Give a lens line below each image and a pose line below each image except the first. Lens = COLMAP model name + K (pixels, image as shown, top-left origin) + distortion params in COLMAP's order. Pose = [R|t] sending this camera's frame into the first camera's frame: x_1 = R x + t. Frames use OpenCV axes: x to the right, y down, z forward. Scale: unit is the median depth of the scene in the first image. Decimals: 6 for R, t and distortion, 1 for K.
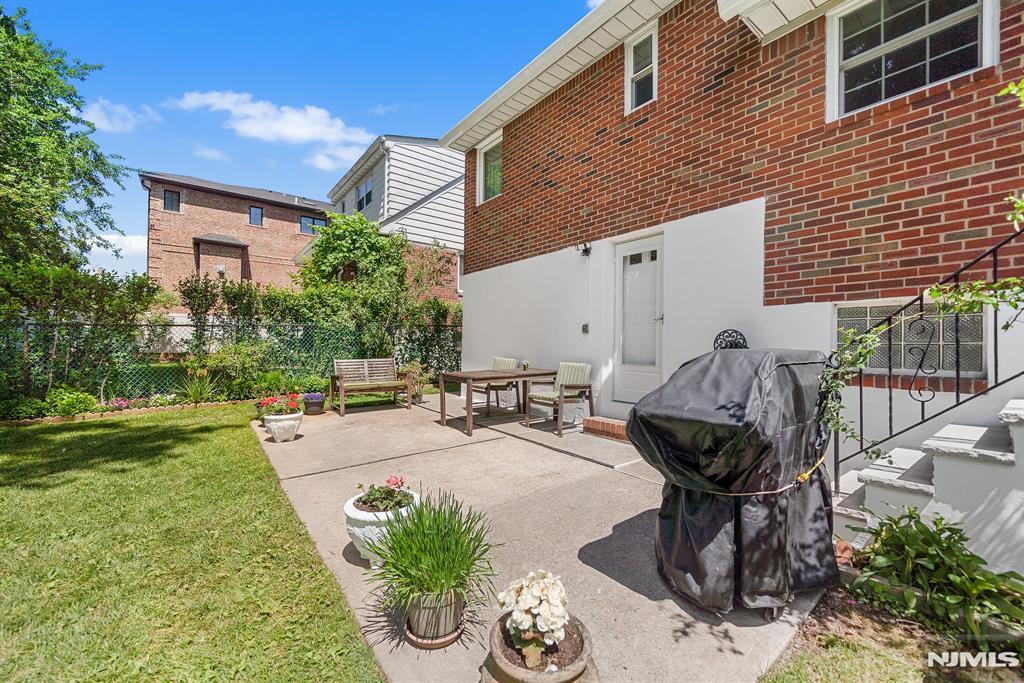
lens RADIAL K [[403.1, 0, 512.0], [0, 403.1, 341.5], [0, 0, 1]] dist [0.000029, -0.000172]
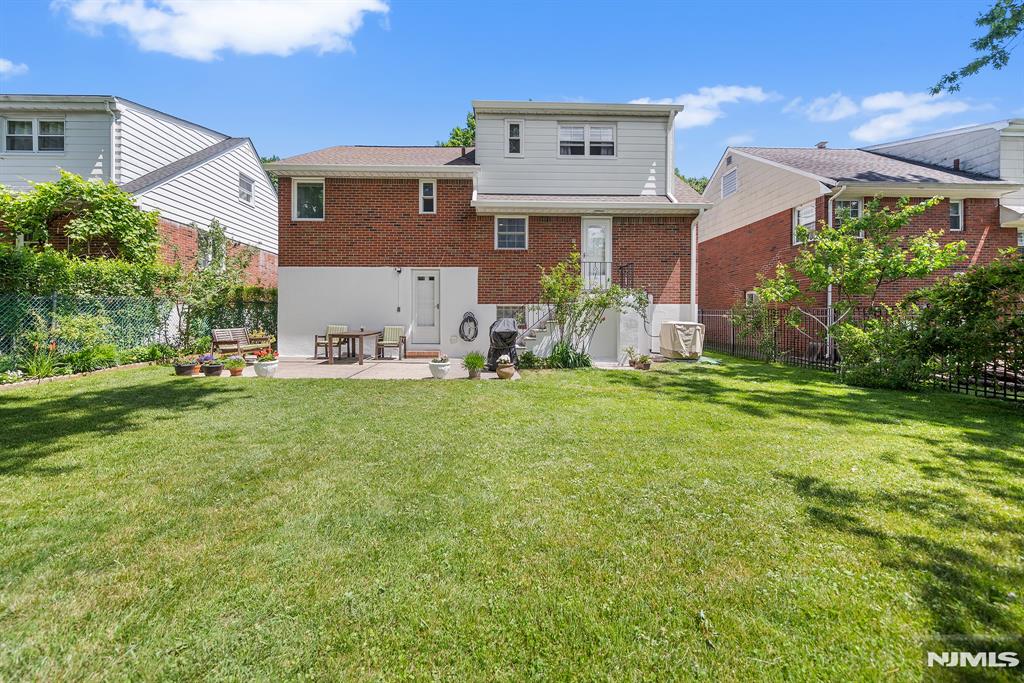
lens RADIAL K [[348.3, 0, 513.0], [0, 348.3, 322.2], [0, 0, 1]] dist [-0.001326, -0.000143]
pose [[0.580998, -0.007486, 0.813870, -0.951543], [-0.003192, 0.999929, 0.011476, 0.009376], [-0.813899, -0.009265, 0.580933, -0.506351]]
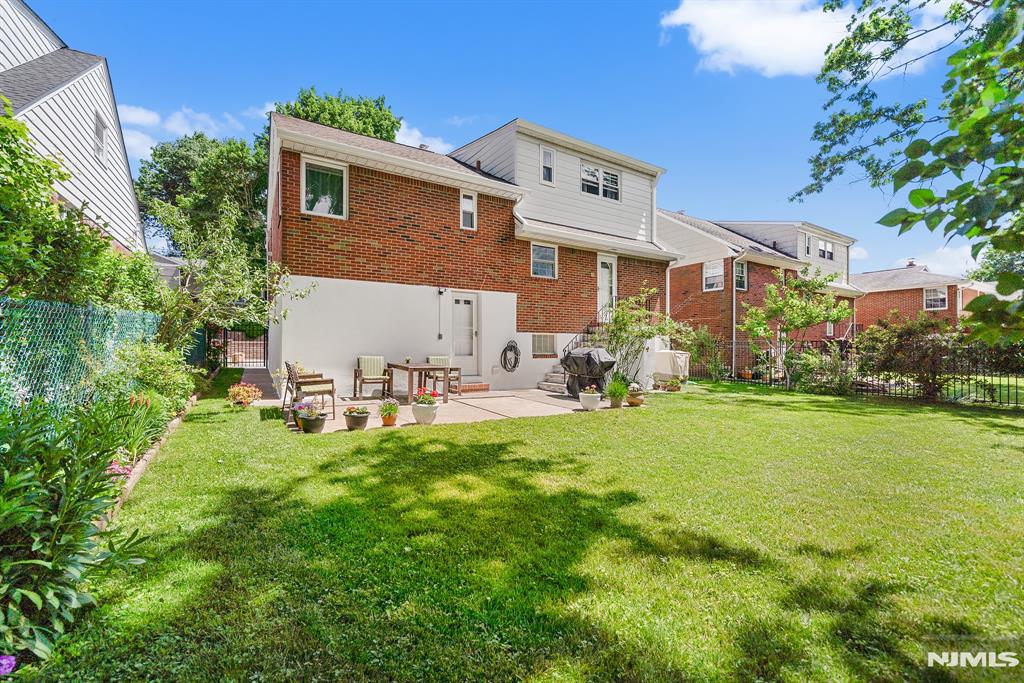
lens RADIAL K [[403.1, 0, 512.0], [0, 403.1, 341.5], [0, 0, 1]] dist [0.000029, -0.000172]
pose [[0.112940, 0.001450, 0.993601, -1.582850], [-0.015358, 0.999882, 0.000286, -0.018015], [-0.993483, -0.015292, 0.112949, 0.519054]]
